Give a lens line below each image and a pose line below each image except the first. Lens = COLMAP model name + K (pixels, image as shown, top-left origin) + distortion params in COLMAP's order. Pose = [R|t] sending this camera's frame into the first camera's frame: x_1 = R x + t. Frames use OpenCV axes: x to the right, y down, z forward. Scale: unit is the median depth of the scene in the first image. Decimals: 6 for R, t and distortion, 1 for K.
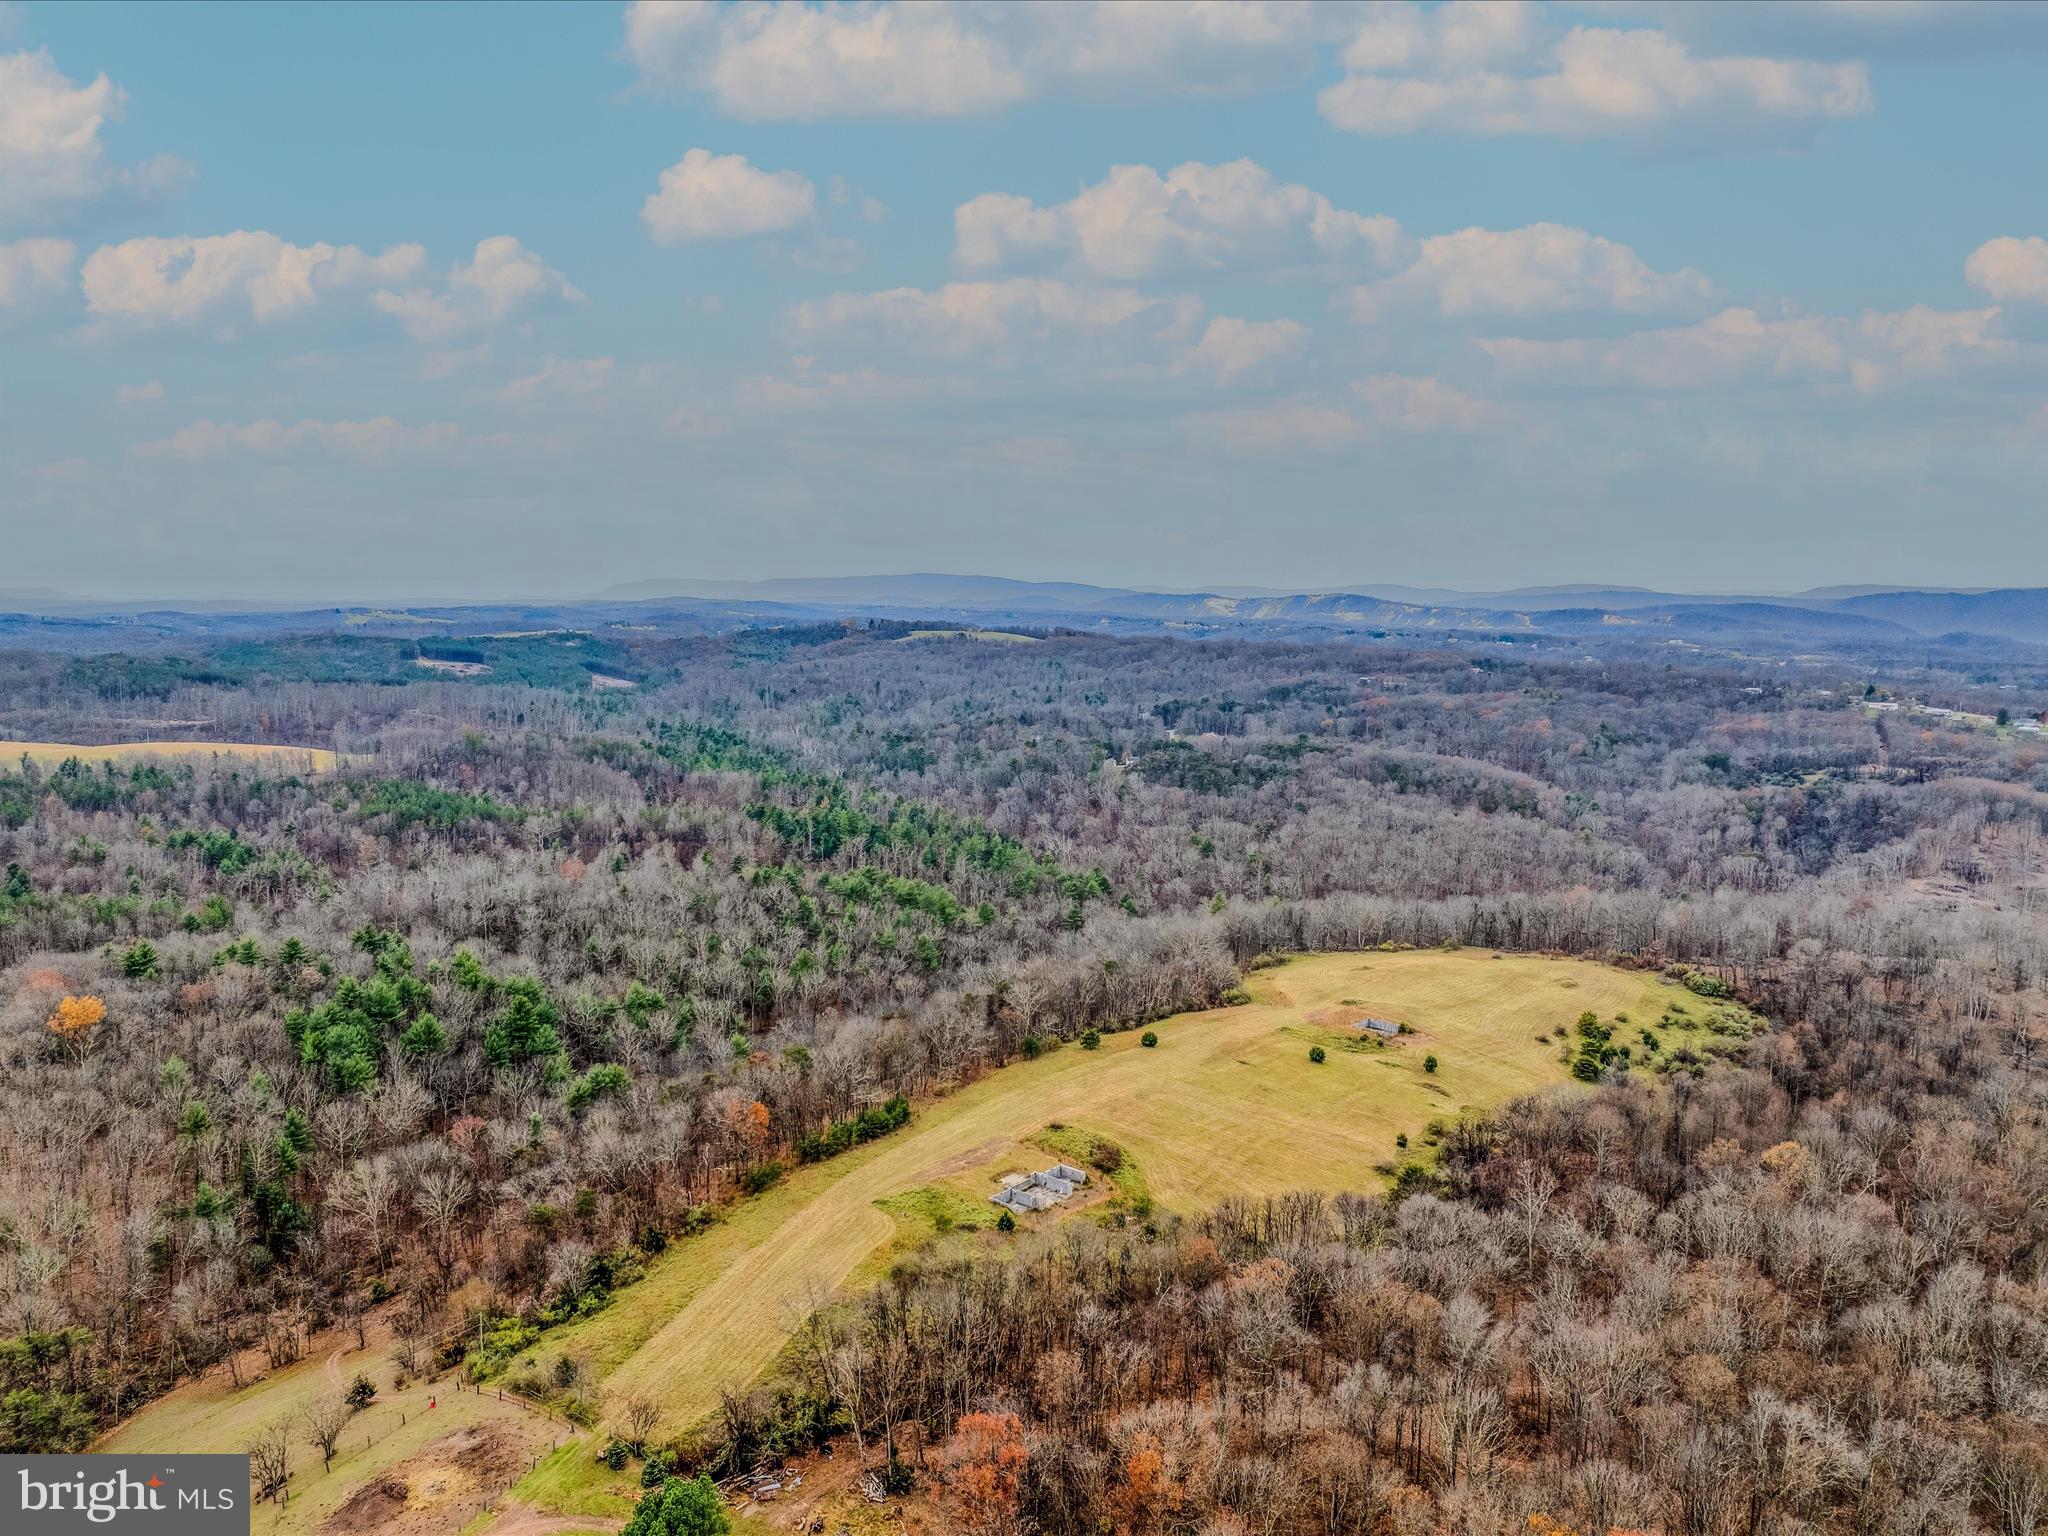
lens RADIAL K [[1459.4, 0, 1043.6], [0, 1459.4, 758.1], [0, 0, 1]] dist [-0.036064, -0.006634]
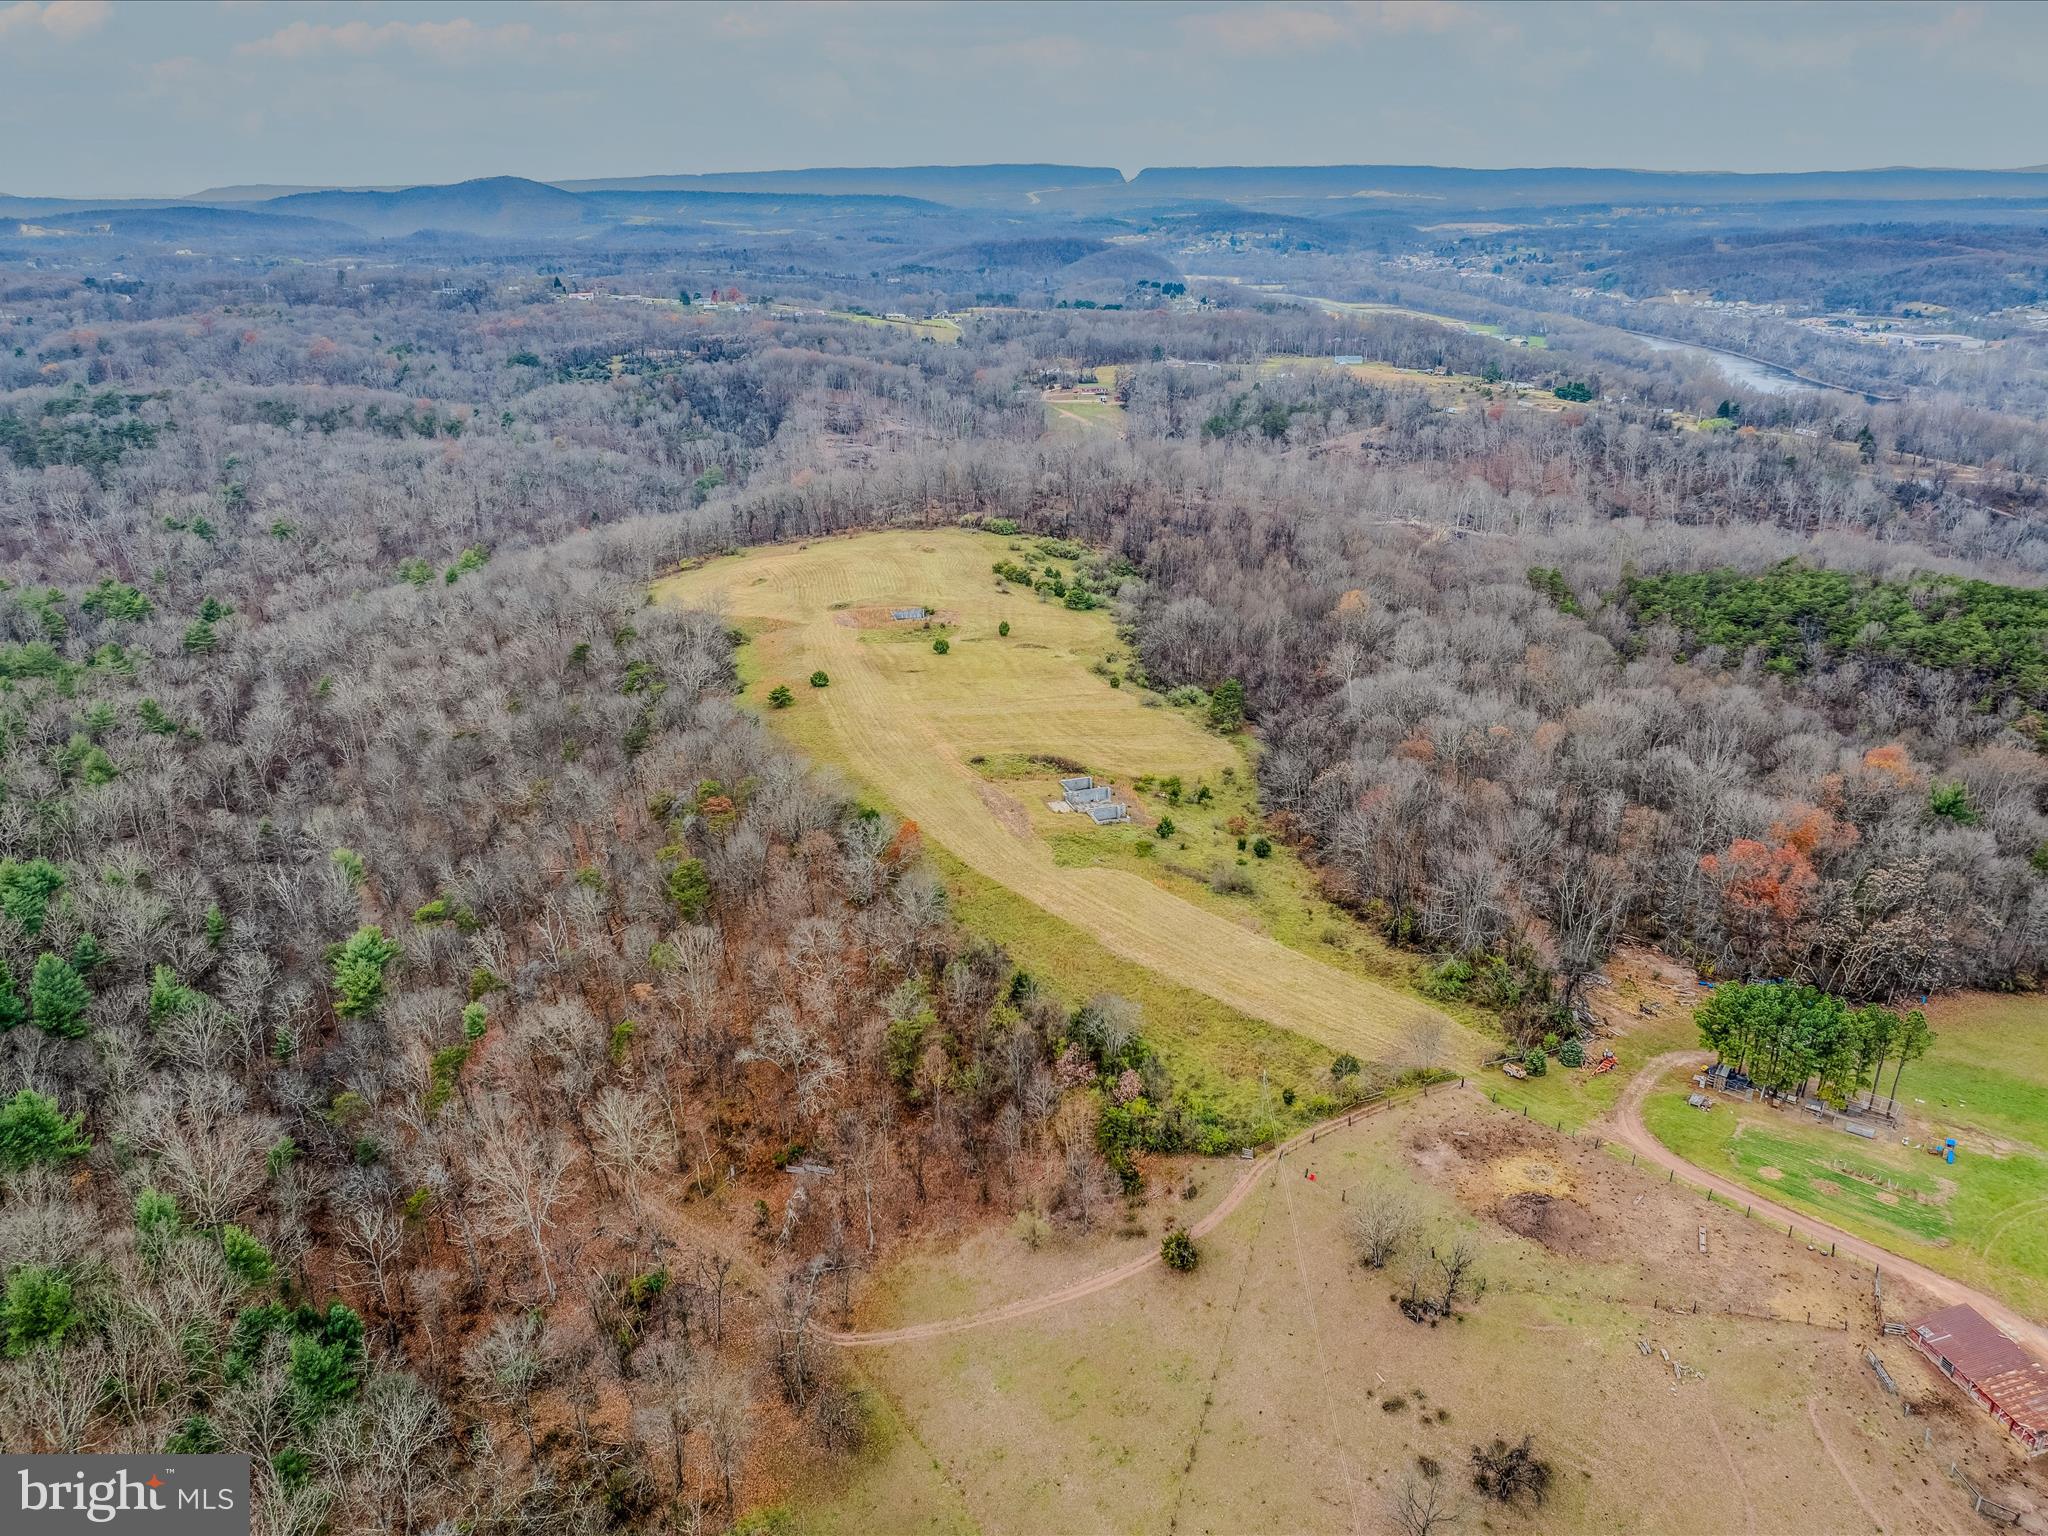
lens RADIAL K [[1444.2, 0, 1037.8], [0, 1444.2, 767.4], [0, 0, 1]] dist [-0.038183, 0.008508]
pose [[0.524725, -0.321620, 0.788178, -0.294188], [0.099994, 0.942760, 0.318127, -0.016867], [-0.845378, -0.088116, 0.526850, 0.189660]]
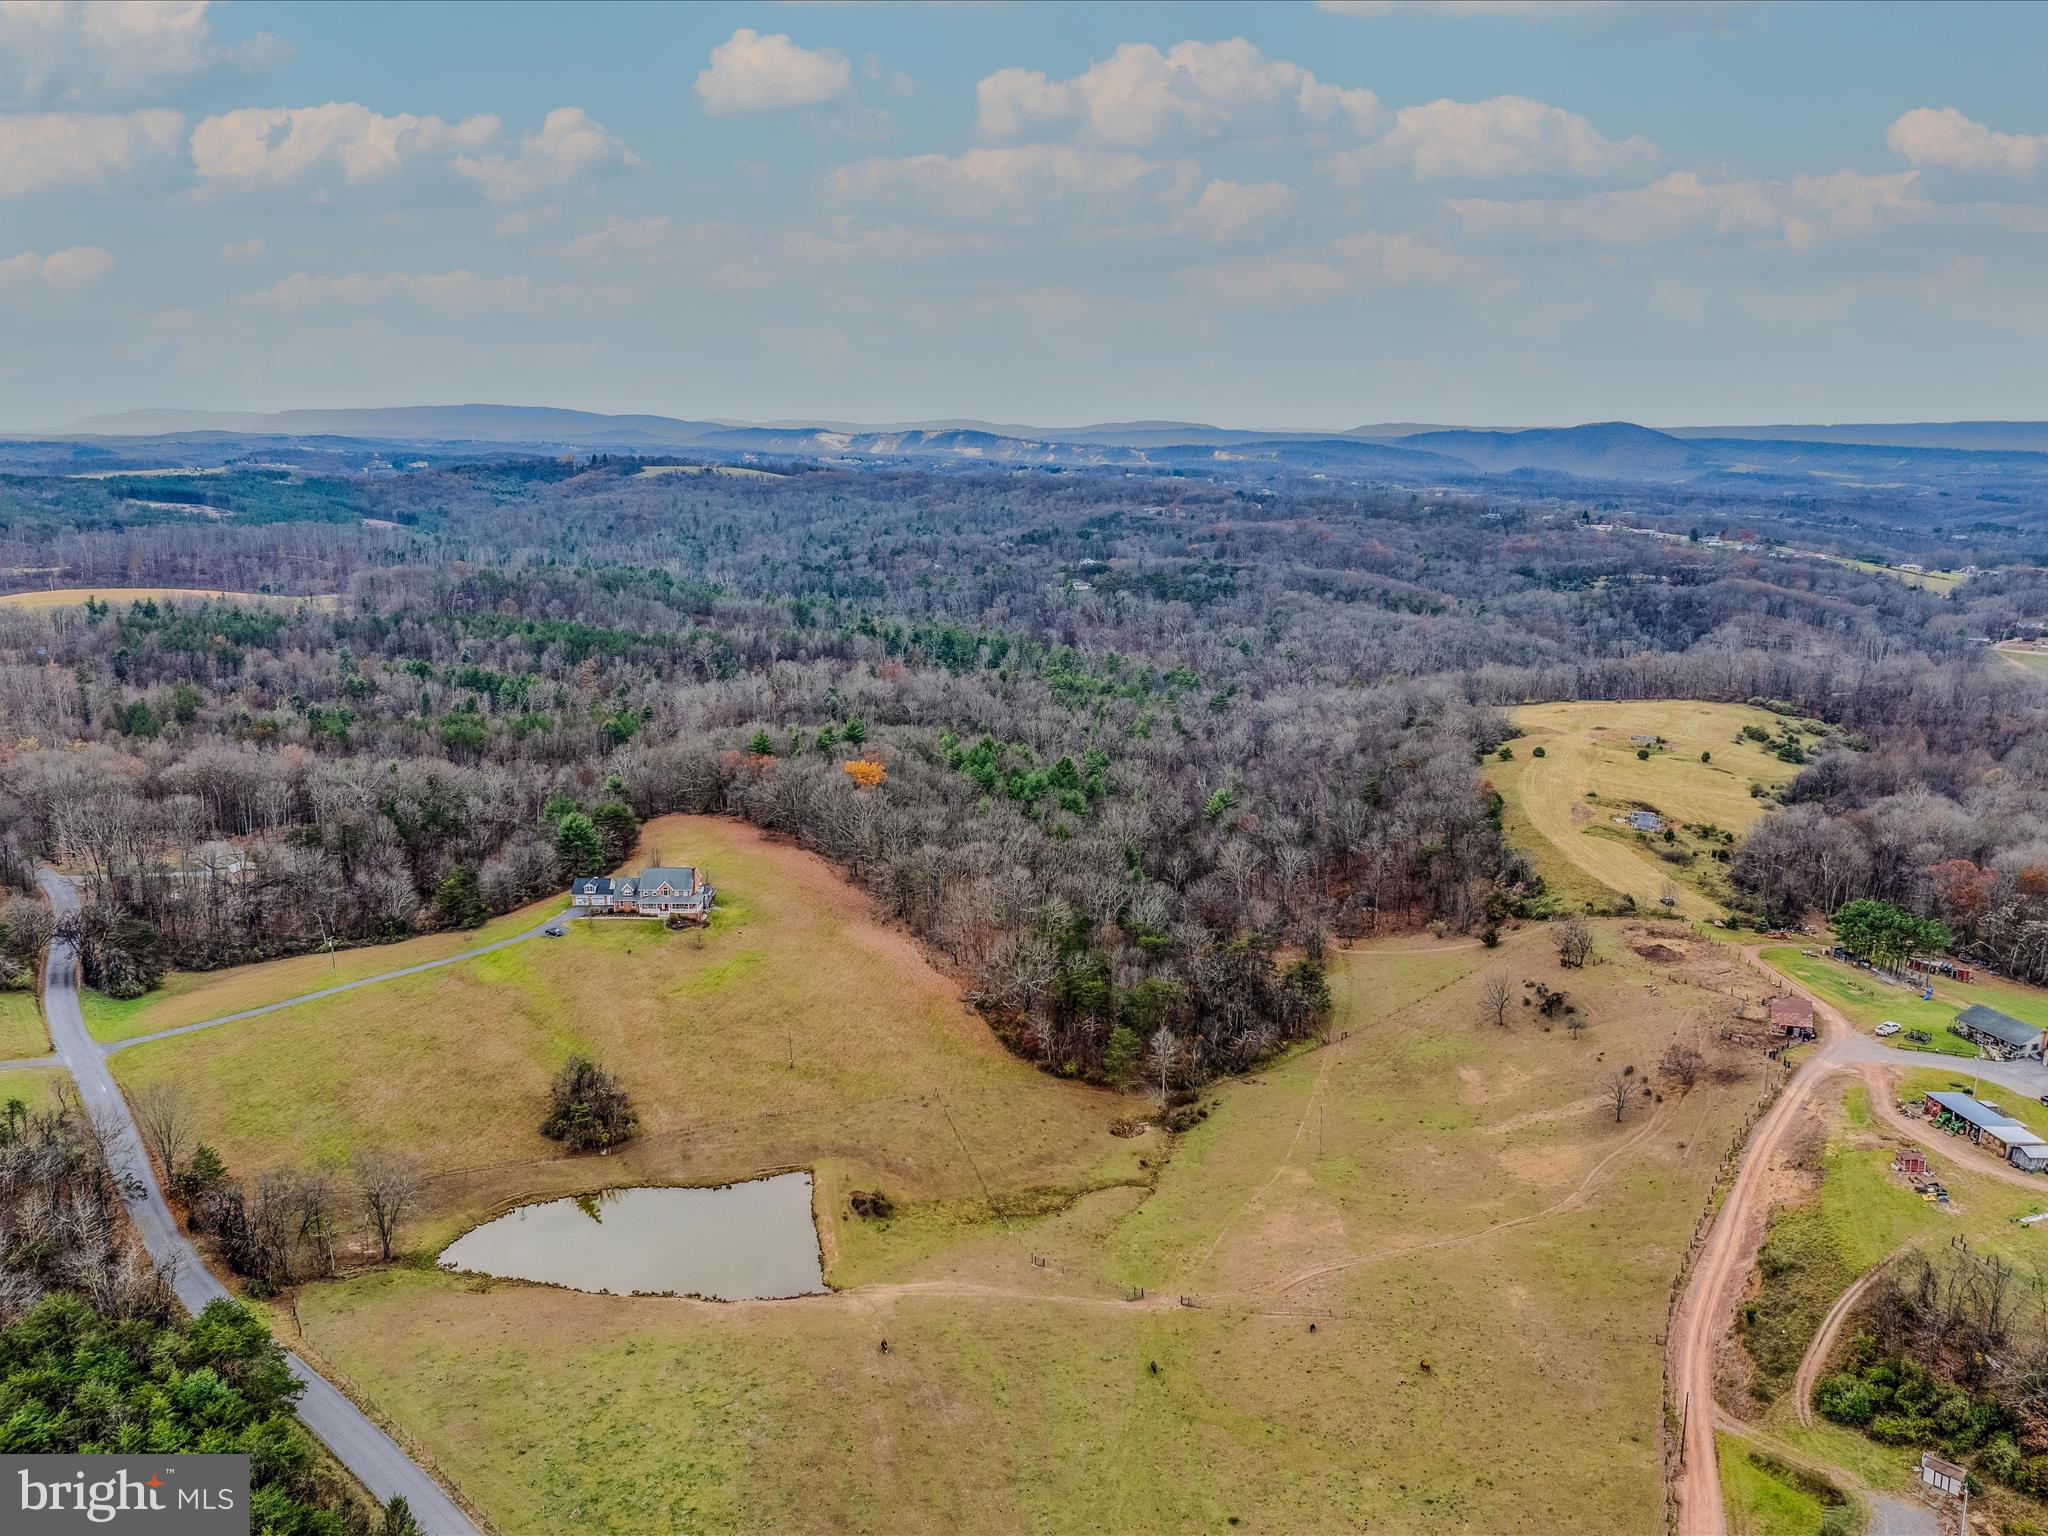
lens RADIAL K [[1483.1, 0, 1024.0], [0, 1483.1, 768.0], [0, 0, 1]] dist [-0.039776, -0.000294]
pose [[0.956265, -0.059210, 0.286447, -0.406613], [0.026364, 0.992759, 0.117196, 0.011907], [-0.291312, -0.104518, 0.950901, -0.117310]]
